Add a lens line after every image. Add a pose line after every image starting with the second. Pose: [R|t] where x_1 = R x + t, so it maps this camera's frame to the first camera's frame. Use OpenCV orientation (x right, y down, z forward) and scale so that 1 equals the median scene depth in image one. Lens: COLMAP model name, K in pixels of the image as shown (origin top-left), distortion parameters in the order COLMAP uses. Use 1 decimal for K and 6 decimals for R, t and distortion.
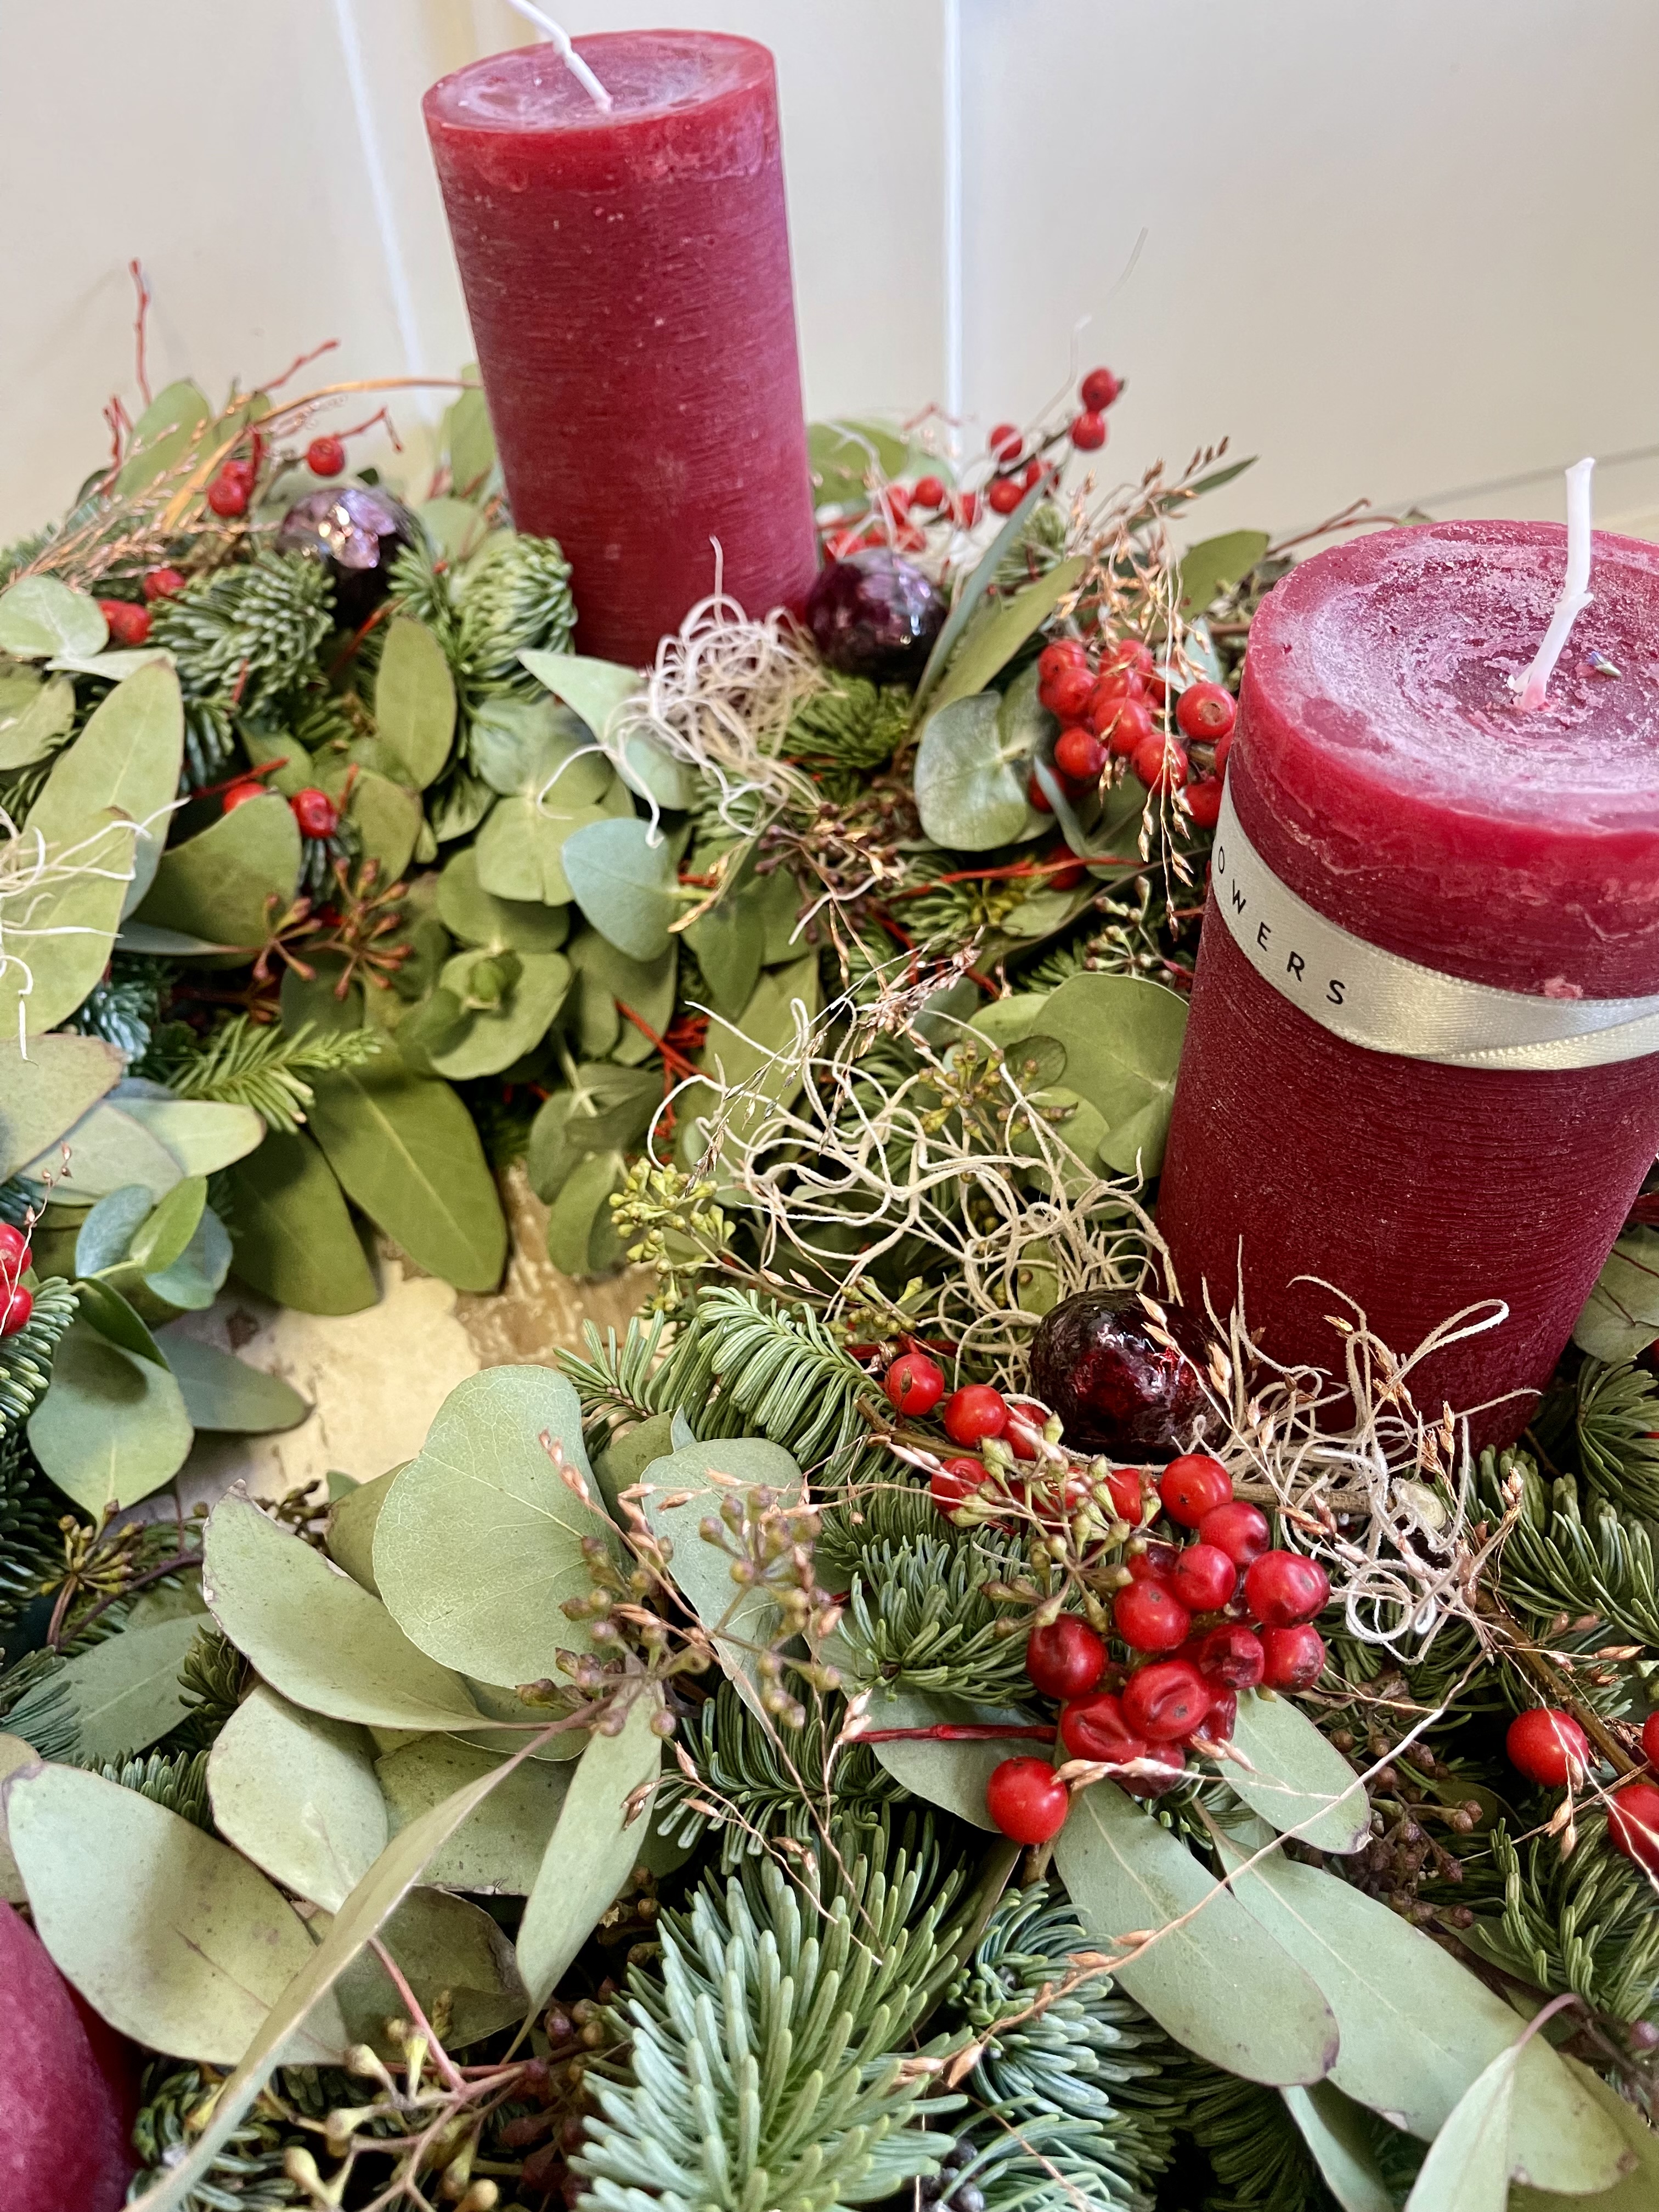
lens RADIAL K [[1657.1, 0, 829.5], [0, 1657.1, 1106.0], [0, 0, 1]] dist [0.002076, -0.000409]
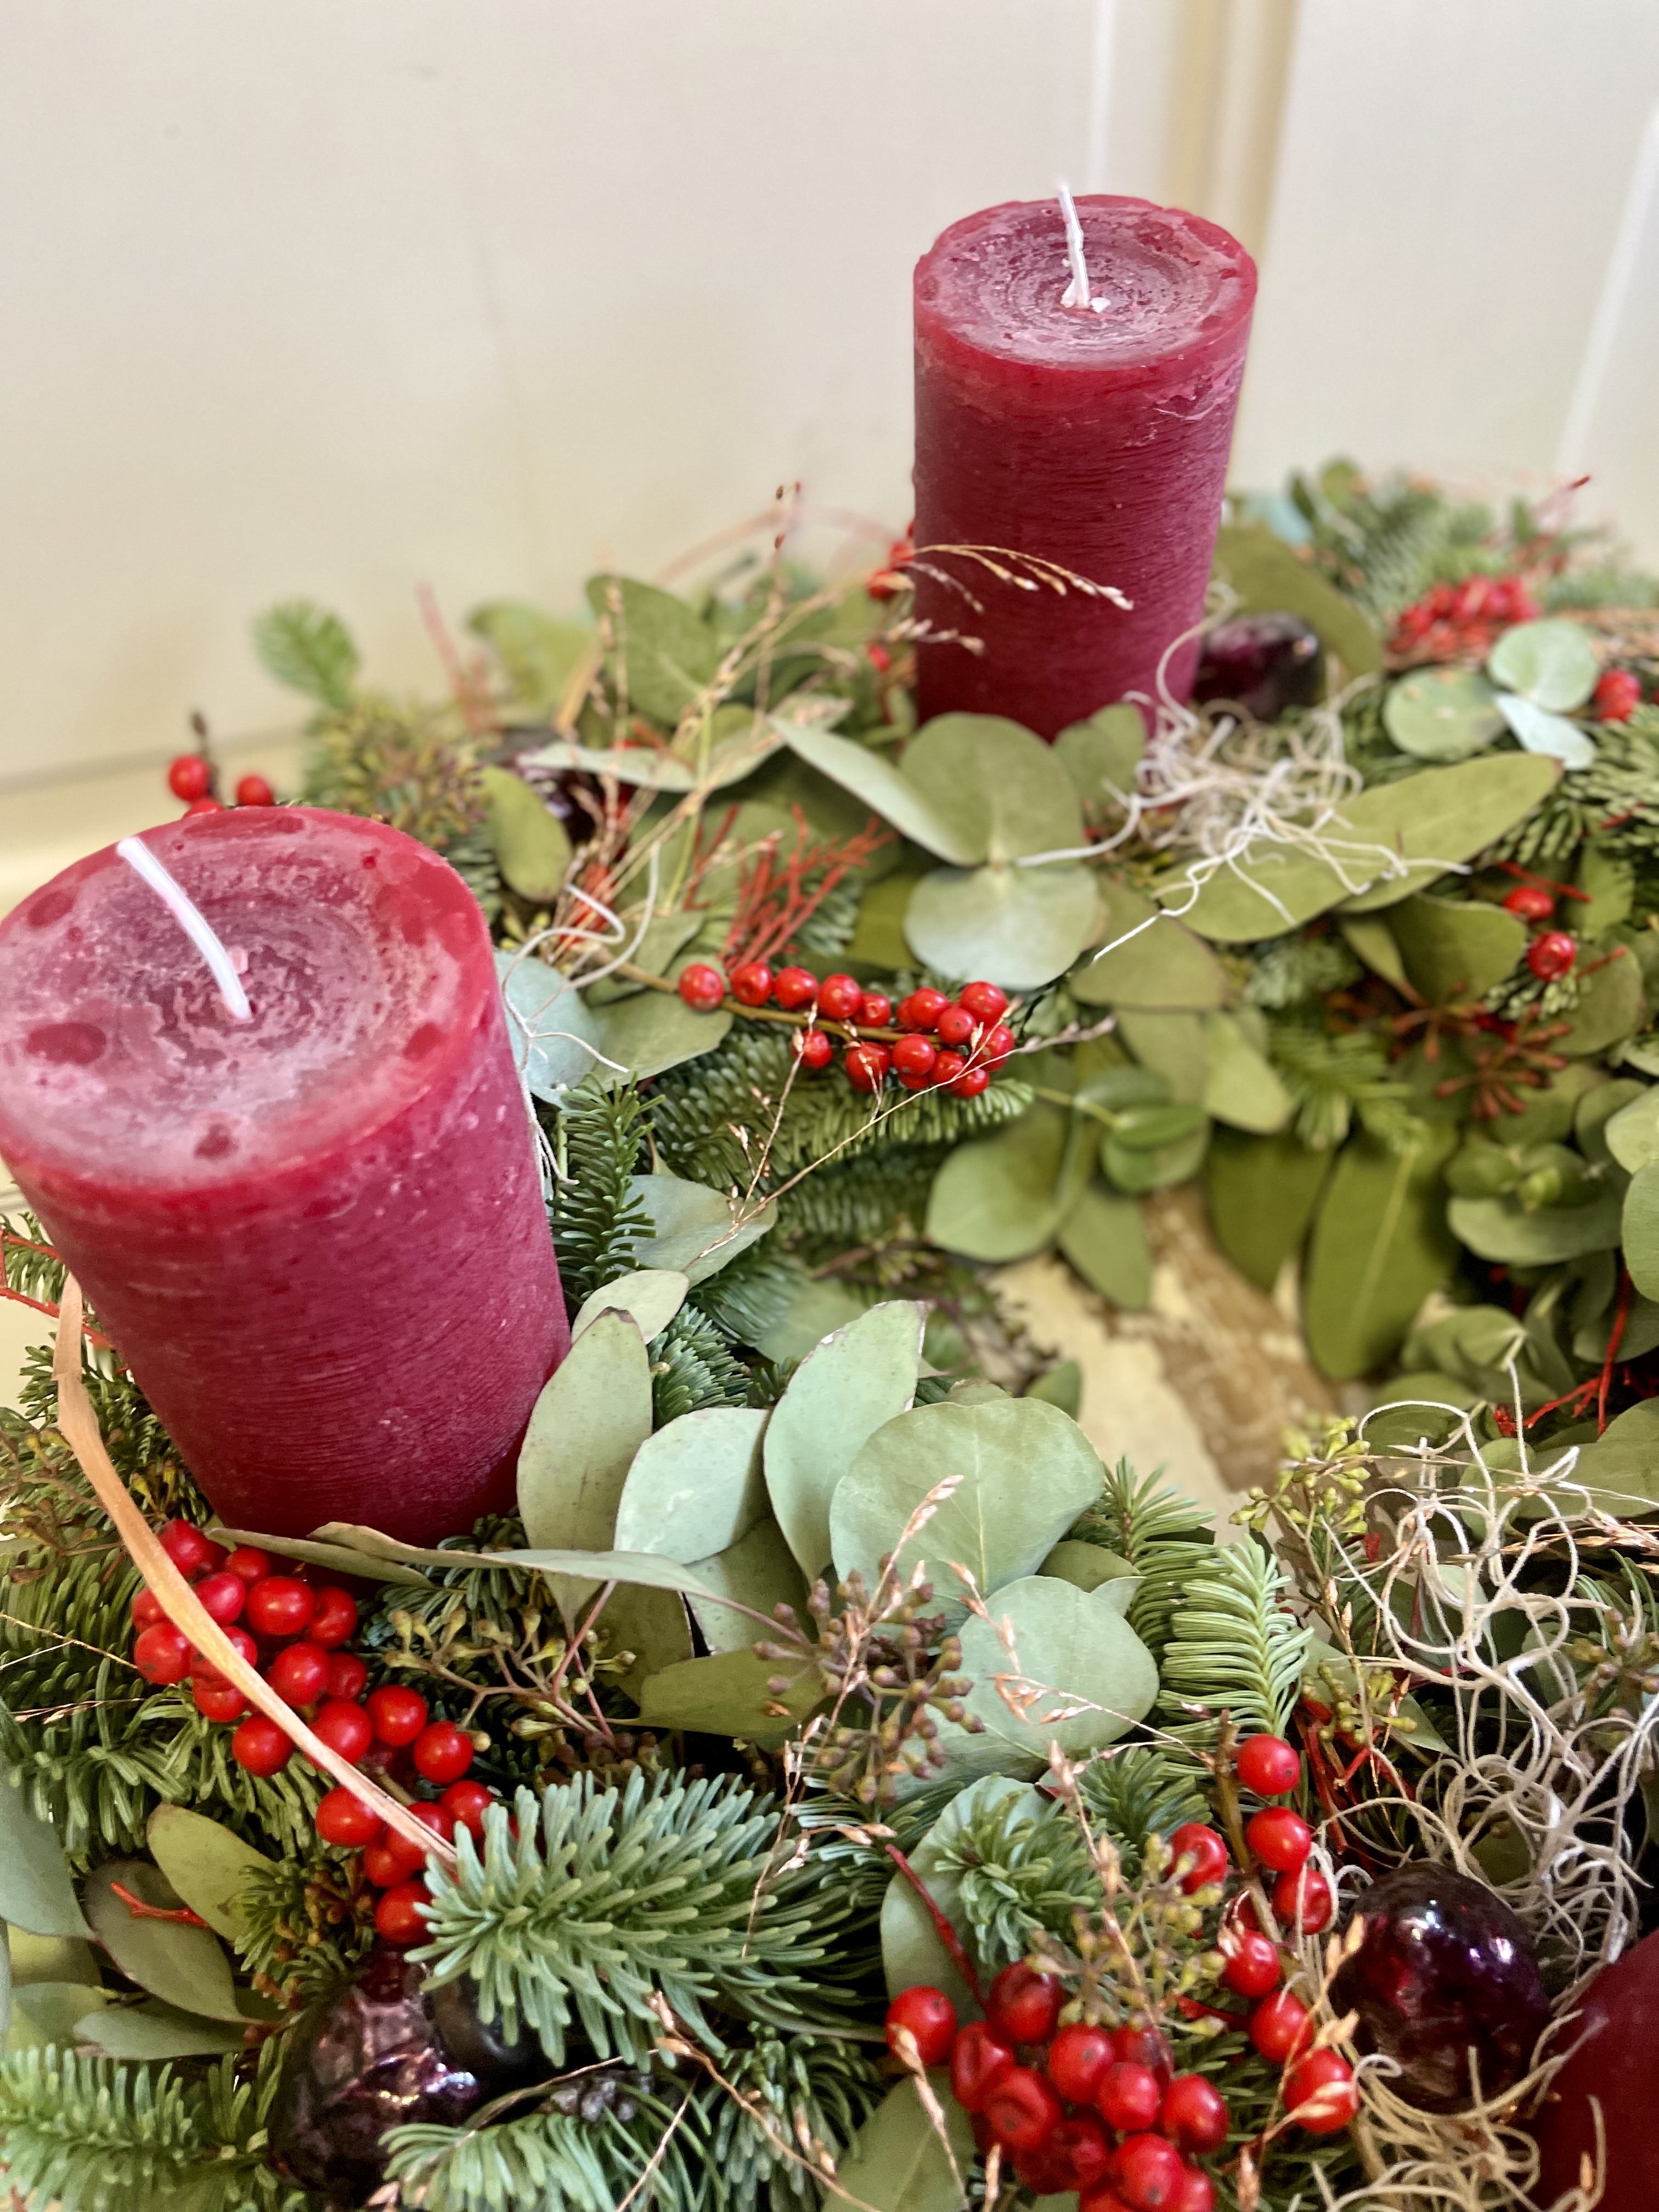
lens RADIAL K [[1640.6, 0, 829.5], [0, 1640.6, 1106.0], [0, 0, 1]] dist [-0.029679, -0.002032]
pose [[0.422591, 0.712175, -0.560556, 0.199003], [-0.668899, 0.662414, 0.337315, -0.242525], [0.611547, 0.232409, 0.756304, -0.011849]]
